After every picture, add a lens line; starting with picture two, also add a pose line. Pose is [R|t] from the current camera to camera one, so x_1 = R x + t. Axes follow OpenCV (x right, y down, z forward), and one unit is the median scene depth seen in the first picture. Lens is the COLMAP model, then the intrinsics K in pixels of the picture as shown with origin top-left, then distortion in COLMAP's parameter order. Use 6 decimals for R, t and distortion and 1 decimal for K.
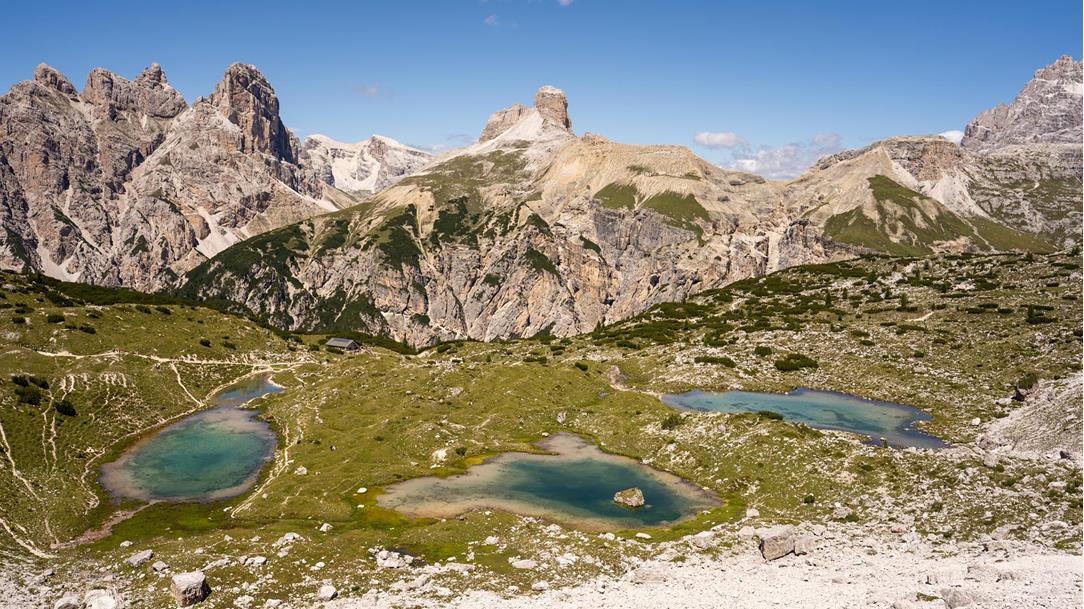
lens RADIAL K [[888.3, 0, 542.0], [0, 888.3, 304.5], [0, 0, 1]] dist [-0.117912, 0.104020]
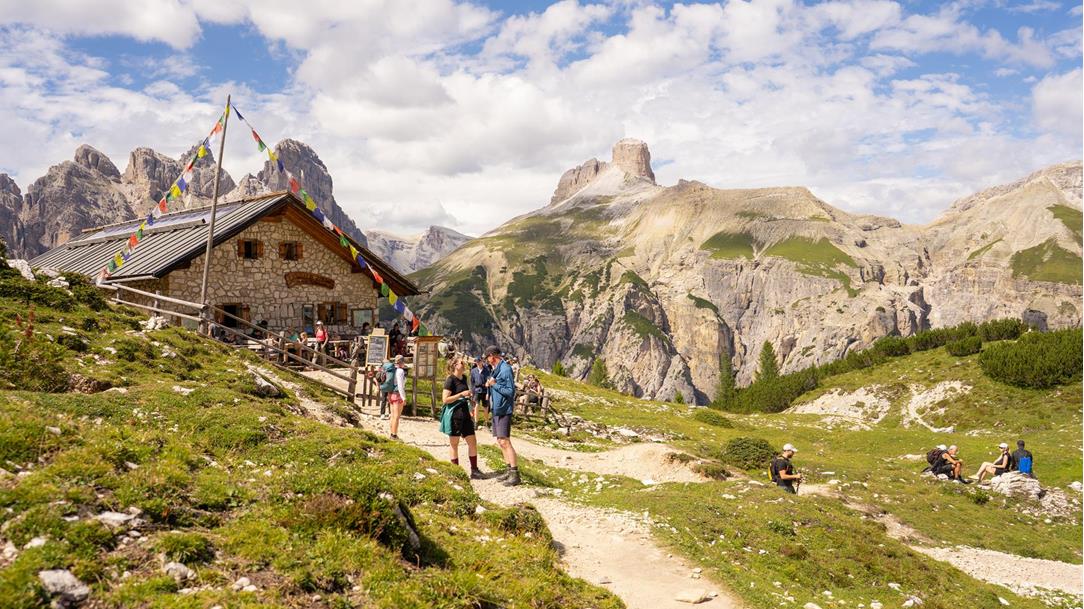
lens RADIAL K [[888.3, 0, 542.0], [0, 888.3, 304.5], [0, 0, 1]] dist [-0.117912, 0.104020]
pose [[0.997303, -0.033889, -0.065096, -0.037153], [0.027076, 0.994330, -0.102829, 0.011347], [0.068212, 0.100789, 0.992567, 0.181693]]
